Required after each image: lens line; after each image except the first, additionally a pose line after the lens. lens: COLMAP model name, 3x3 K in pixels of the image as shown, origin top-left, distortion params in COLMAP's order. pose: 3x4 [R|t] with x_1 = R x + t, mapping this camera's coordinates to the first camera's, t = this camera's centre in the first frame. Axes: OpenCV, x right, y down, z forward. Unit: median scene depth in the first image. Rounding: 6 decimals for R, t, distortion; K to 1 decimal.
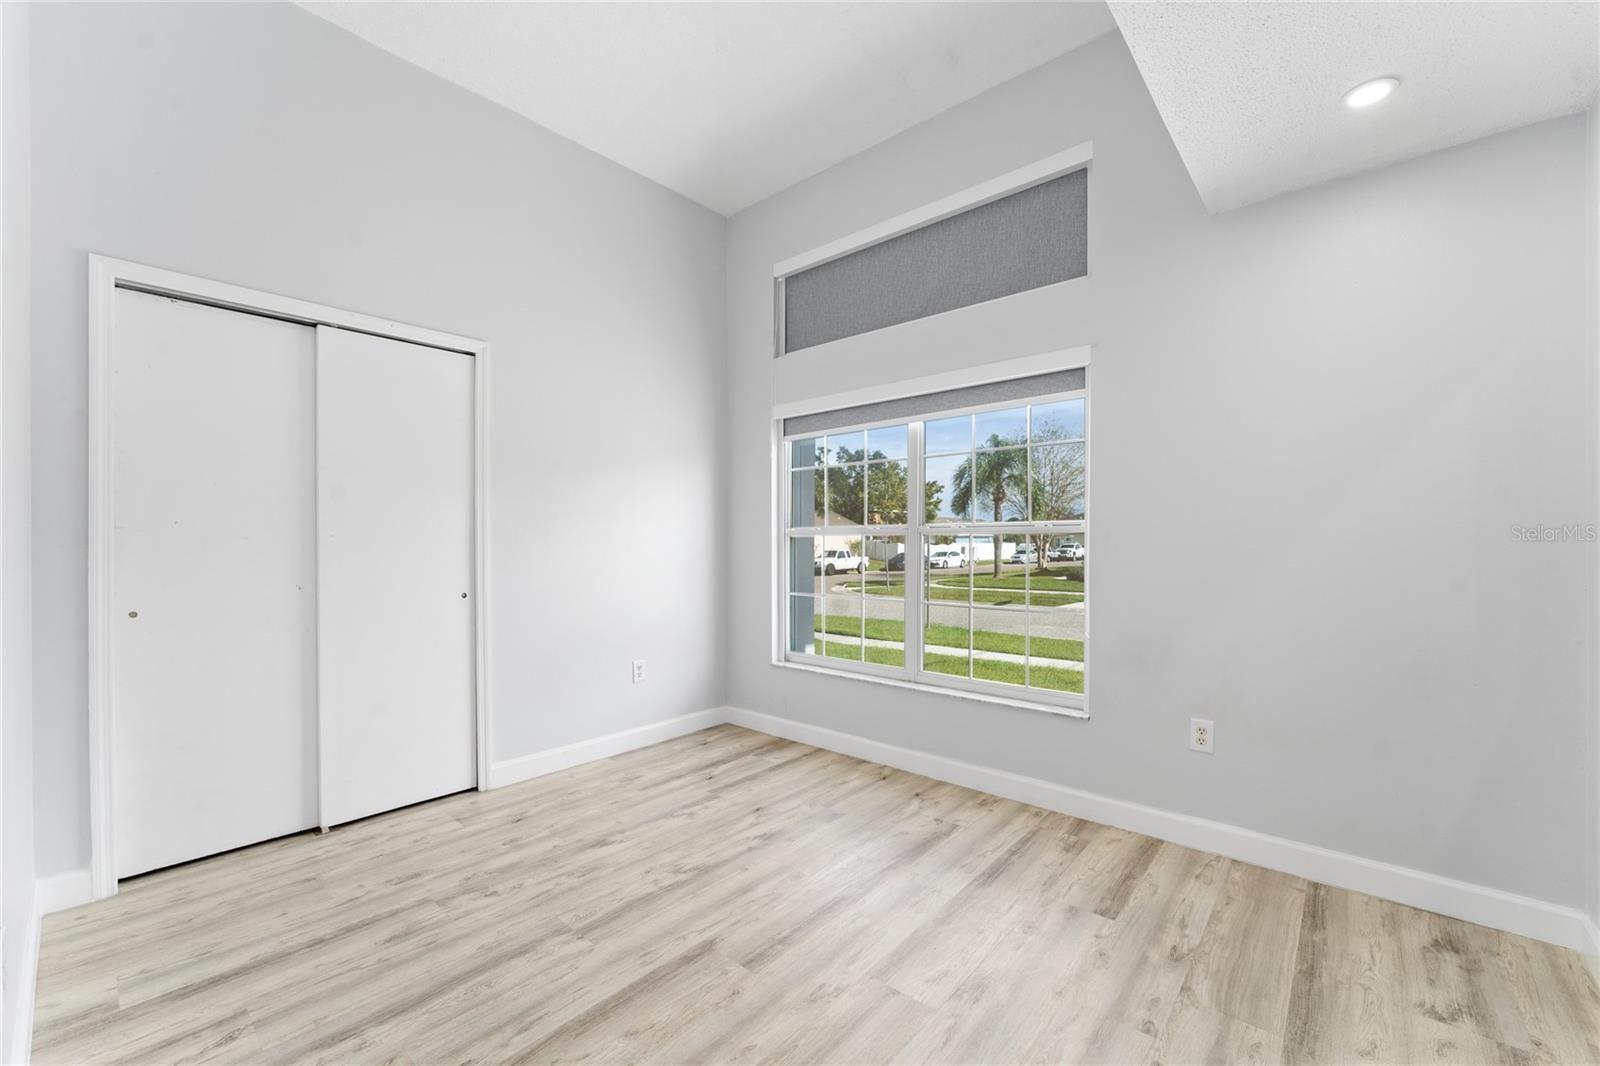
lens RADIAL K [[643.2, 0, 796.6], [0, 643.2, 541.6], [0, 0, 1]] dist [-0.002786, -0.000136]
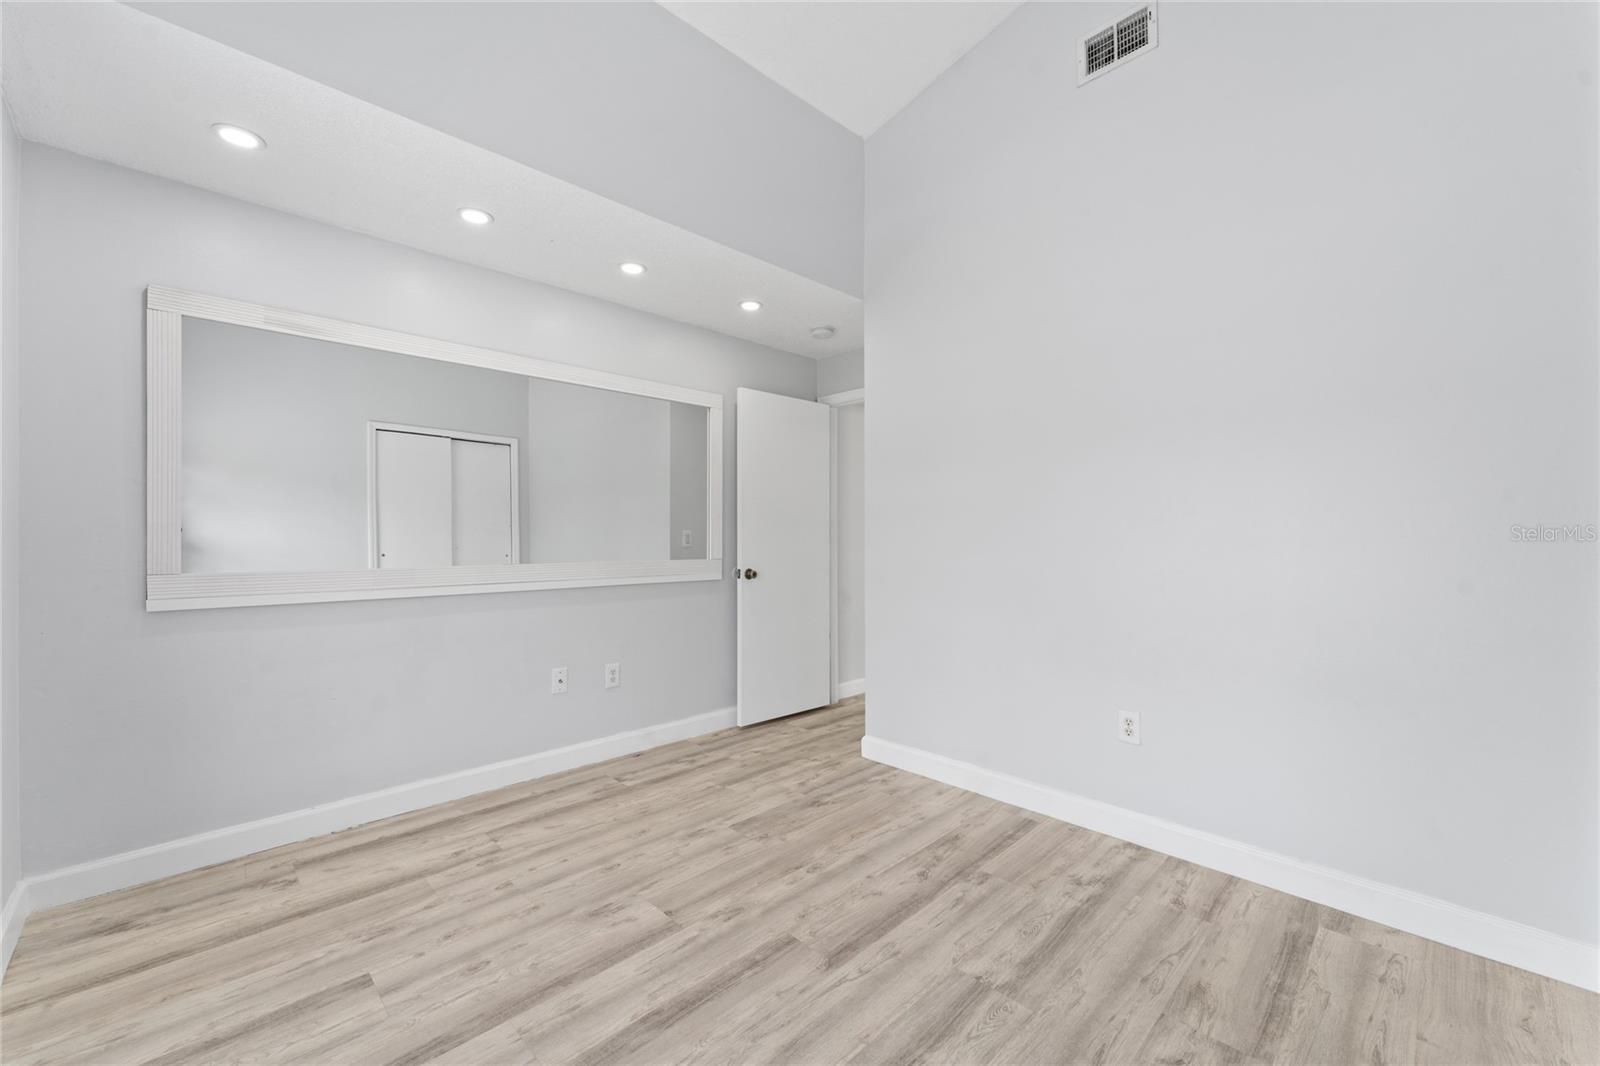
lens RADIAL K [[632.6, 0, 803.3], [0, 632.6, 534.0], [0, 0, 1]] dist [0.001236, 0.000091]
pose [[-0.997751, 0.004965, 0.066851, -0.165760], [0.004570, 0.999971, -0.006061, 0.007048], [-0.066879, -0.005742, -0.997745, 2.007142]]
